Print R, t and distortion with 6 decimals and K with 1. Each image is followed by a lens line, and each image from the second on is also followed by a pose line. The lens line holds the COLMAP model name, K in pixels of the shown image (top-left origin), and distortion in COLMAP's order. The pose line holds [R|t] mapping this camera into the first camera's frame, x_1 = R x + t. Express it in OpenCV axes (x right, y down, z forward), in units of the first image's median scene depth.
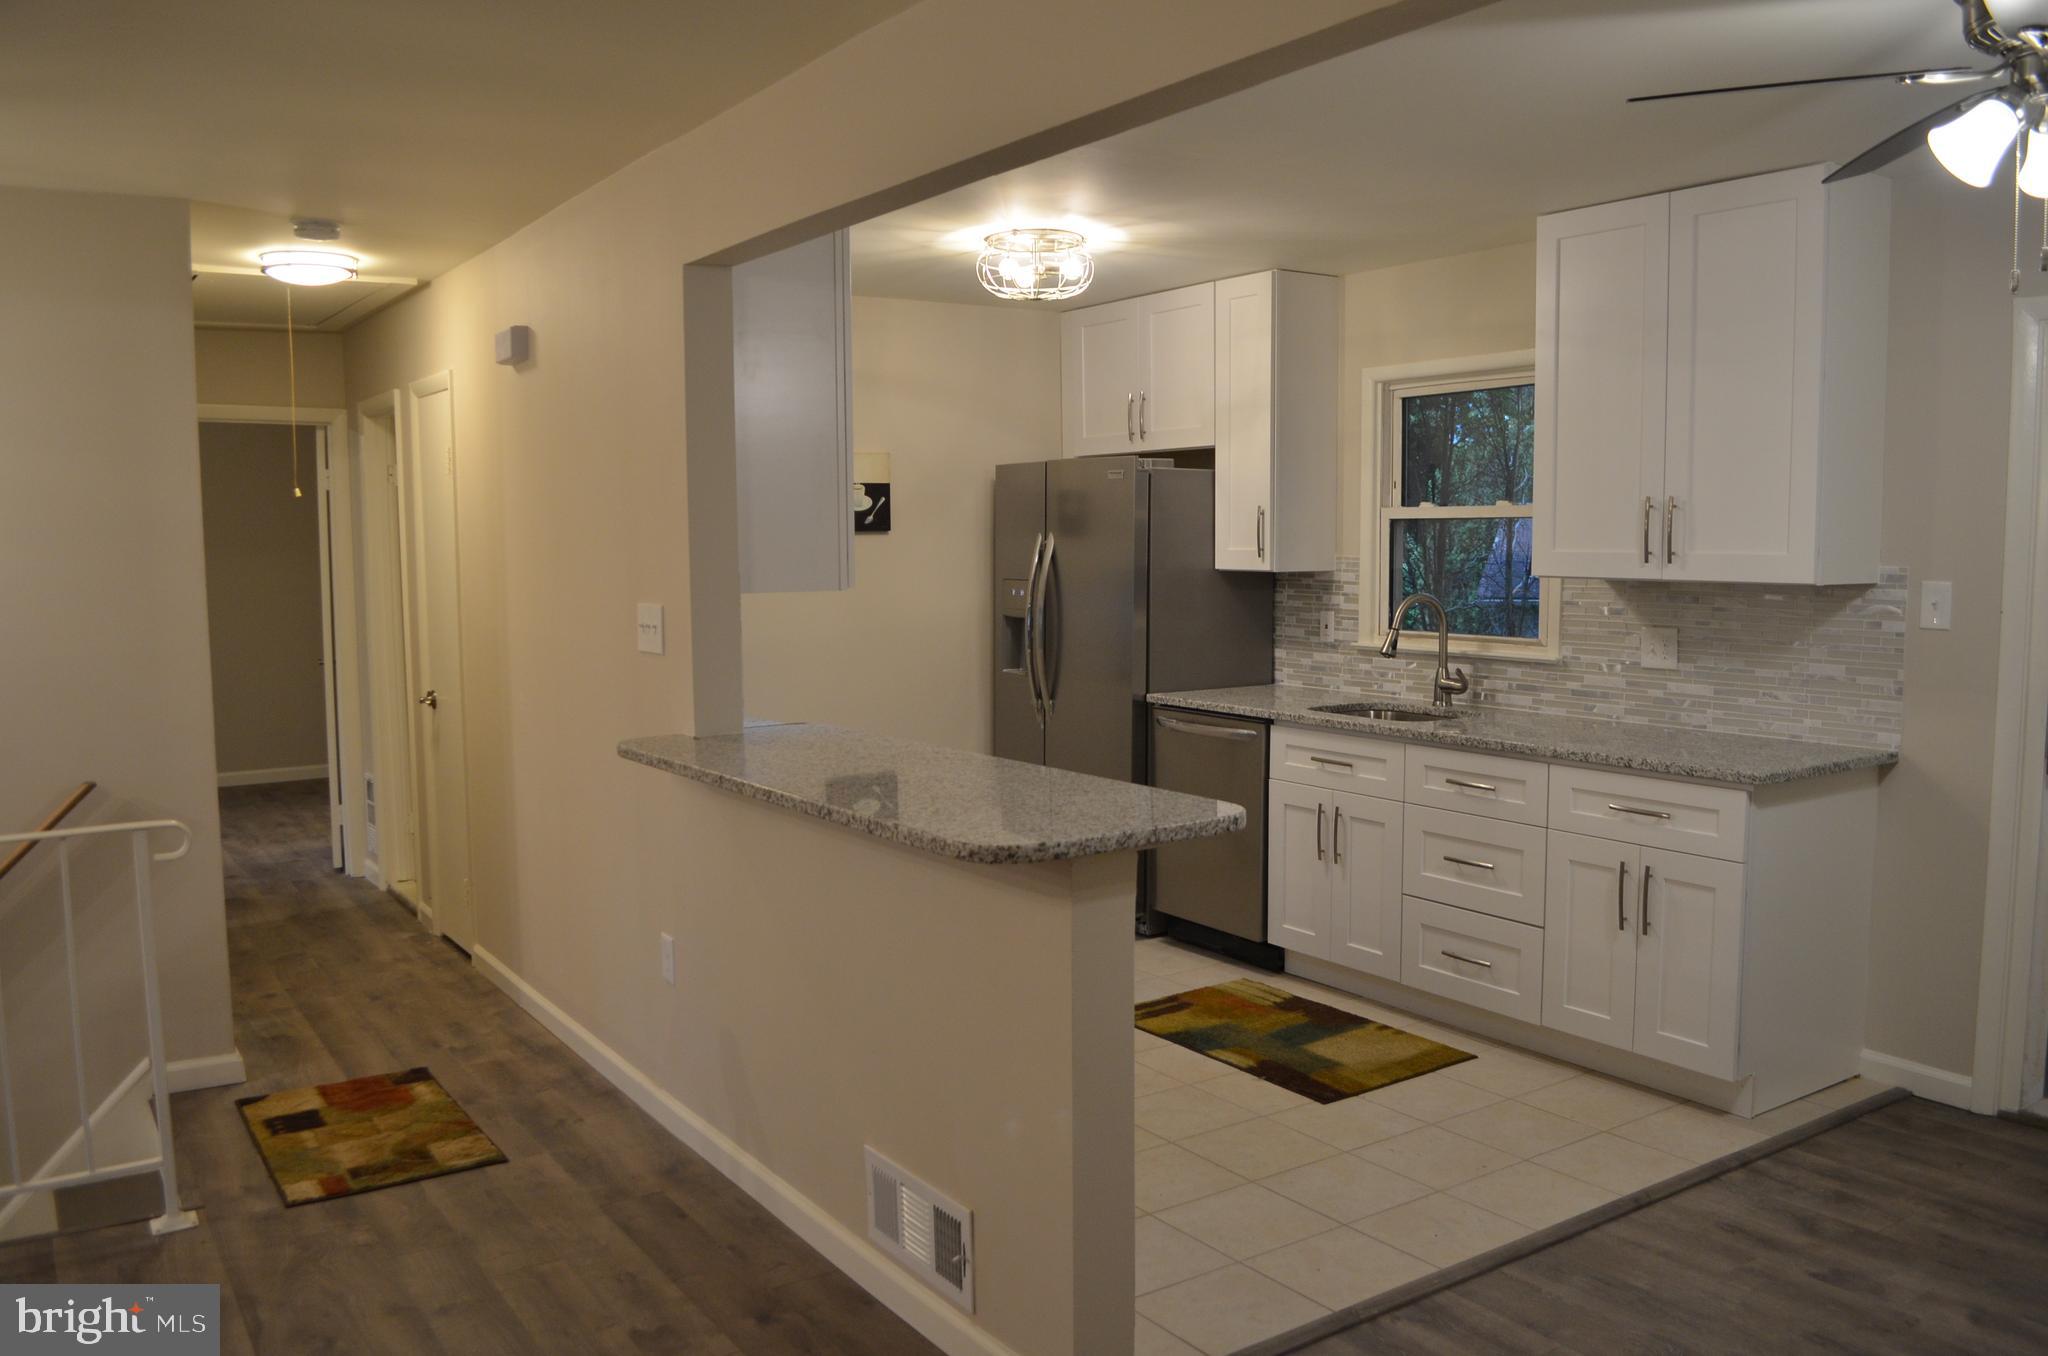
lens RADIAL K [[1605.9, 0, 1040.0], [0, 1605.9, 702.6], [0, 0, 1]] dist [-0.084426, 0.010778]
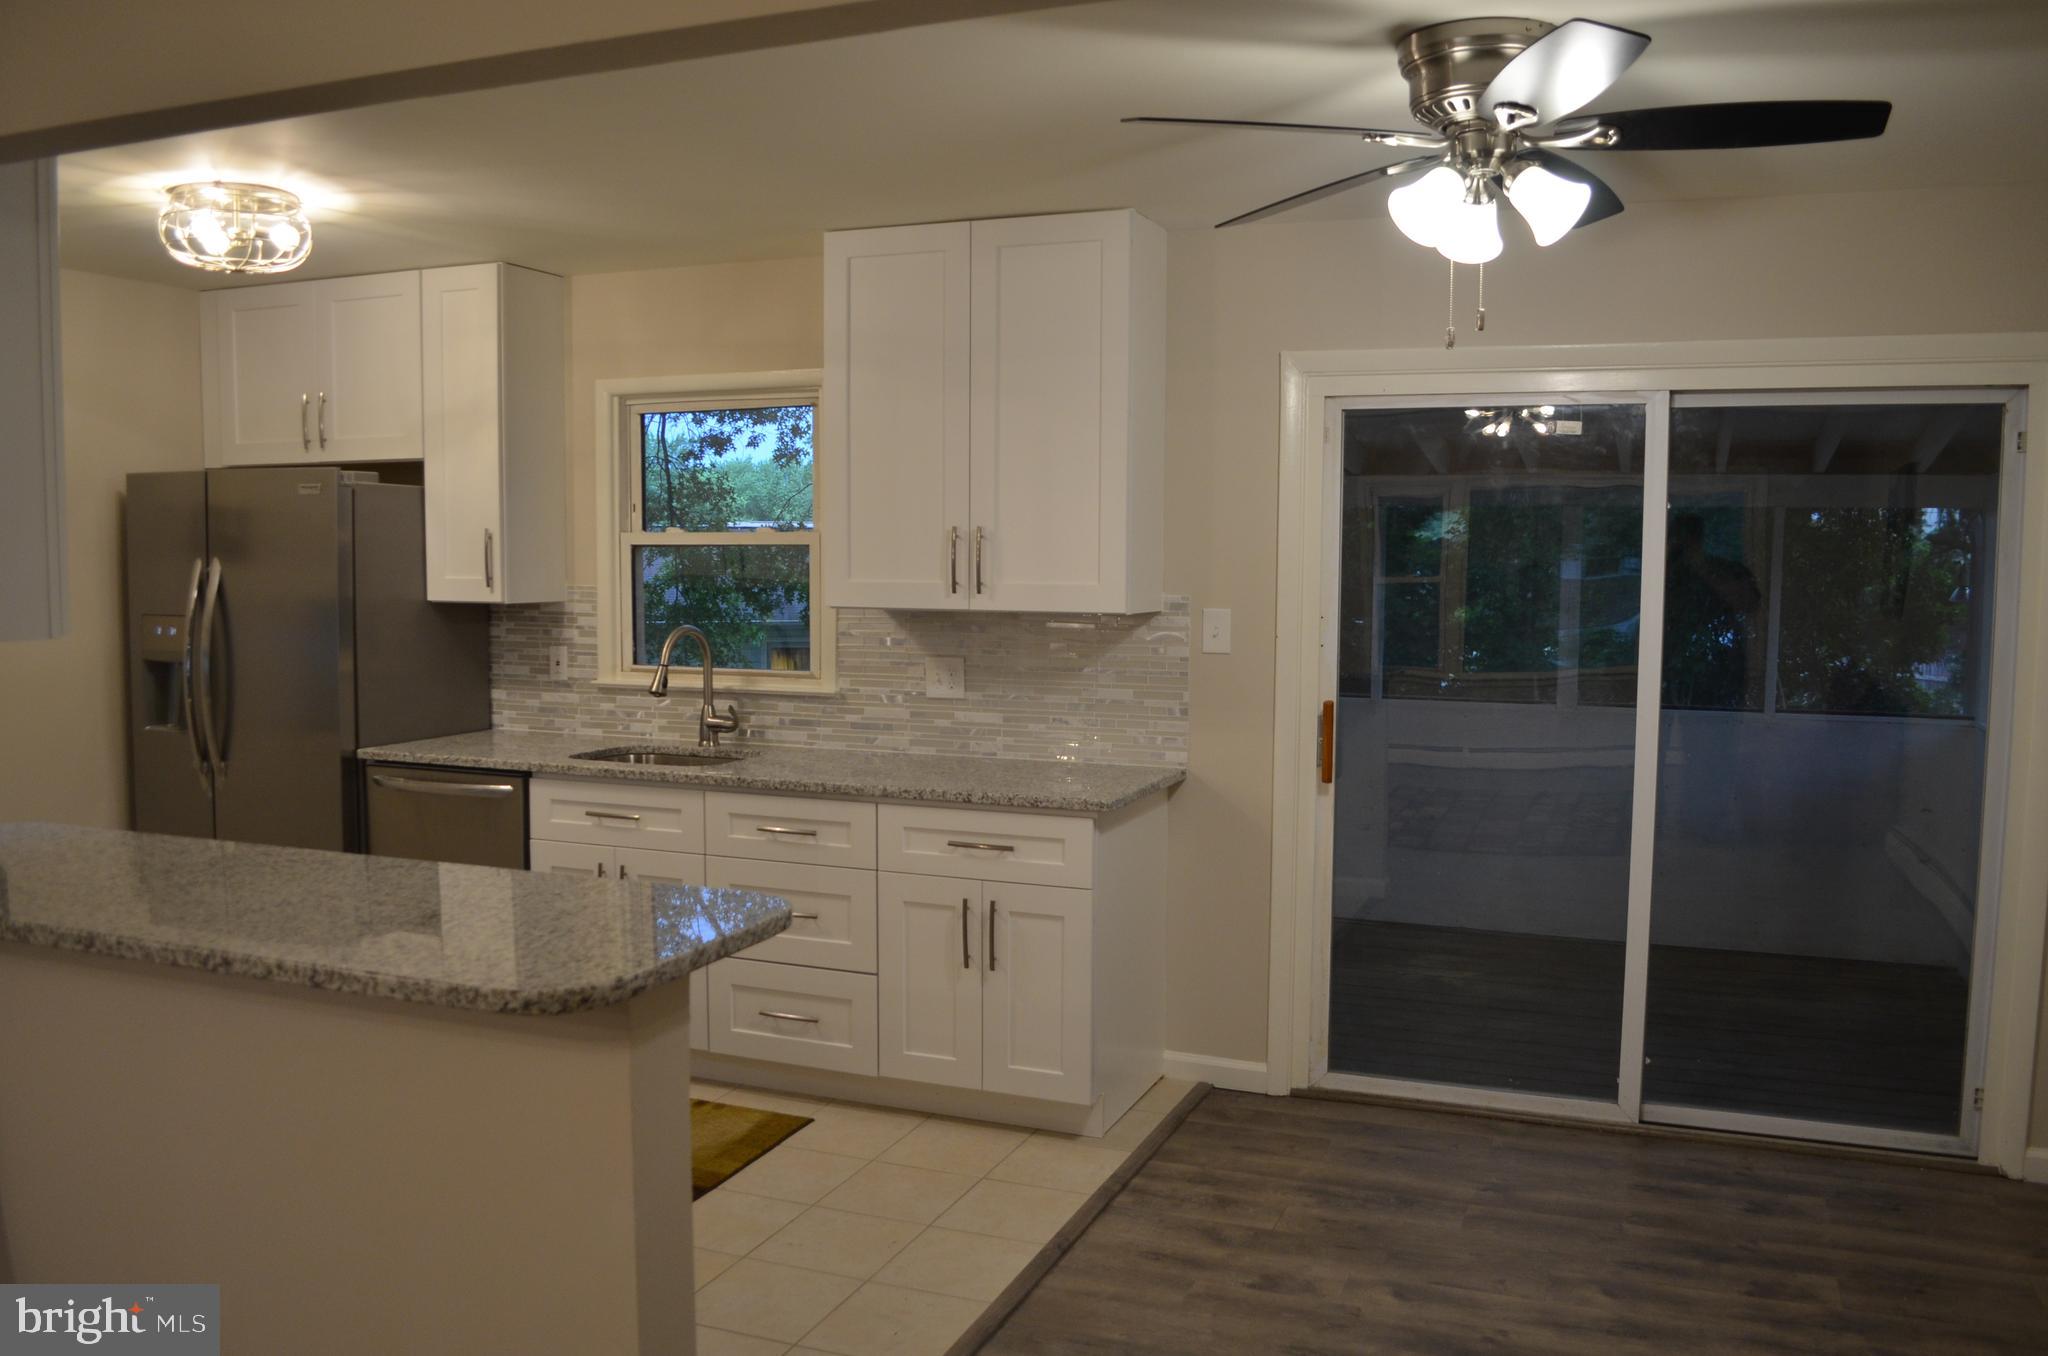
lens RADIAL K [[1605.9, 0, 1040.0], [0, 1605.9, 702.6], [0, 0, 1]] dist [-0.084426, 0.010778]
pose [[0.825931, -0.039680, 0.562373, -0.130660], [0.046986, 0.998894, 0.001475, -0.017788], [-0.561809, 0.025205, 0.826883, 0.135319]]
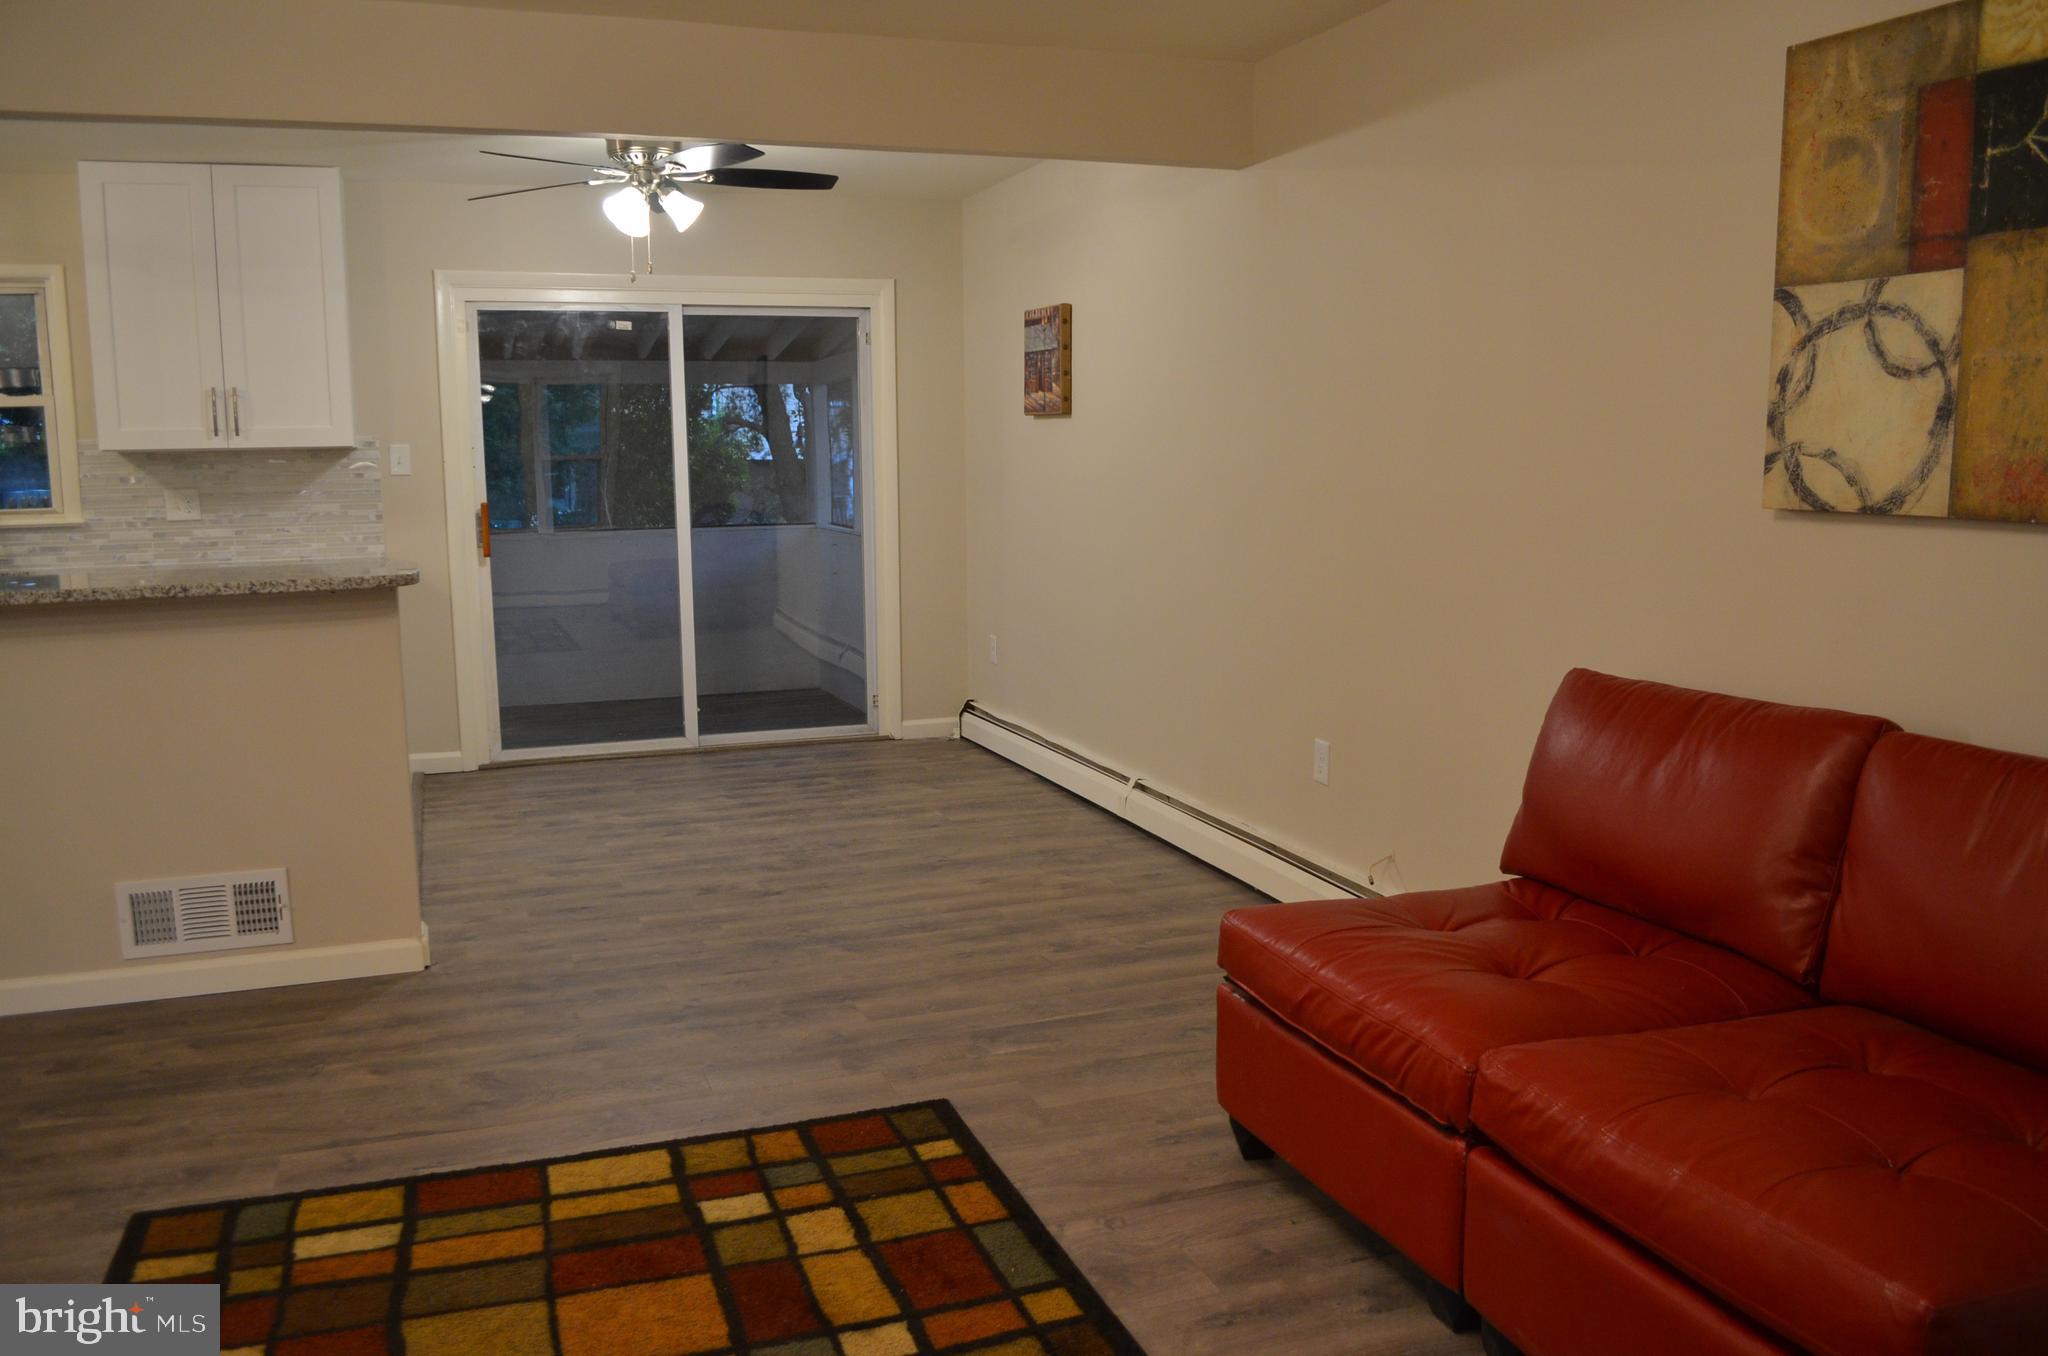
lens RADIAL K [[1605.9, 0, 1040.0], [0, 1605.9, 702.6], [0, 0, 1]] dist [-0.084426, 0.010778]
pose [[0.234515, -0.144661, 0.961289, -0.731672], [0.107363, 0.986671, 0.122289, 0.046410], [-0.966166, 0.074528, 0.246920, 0.001258]]
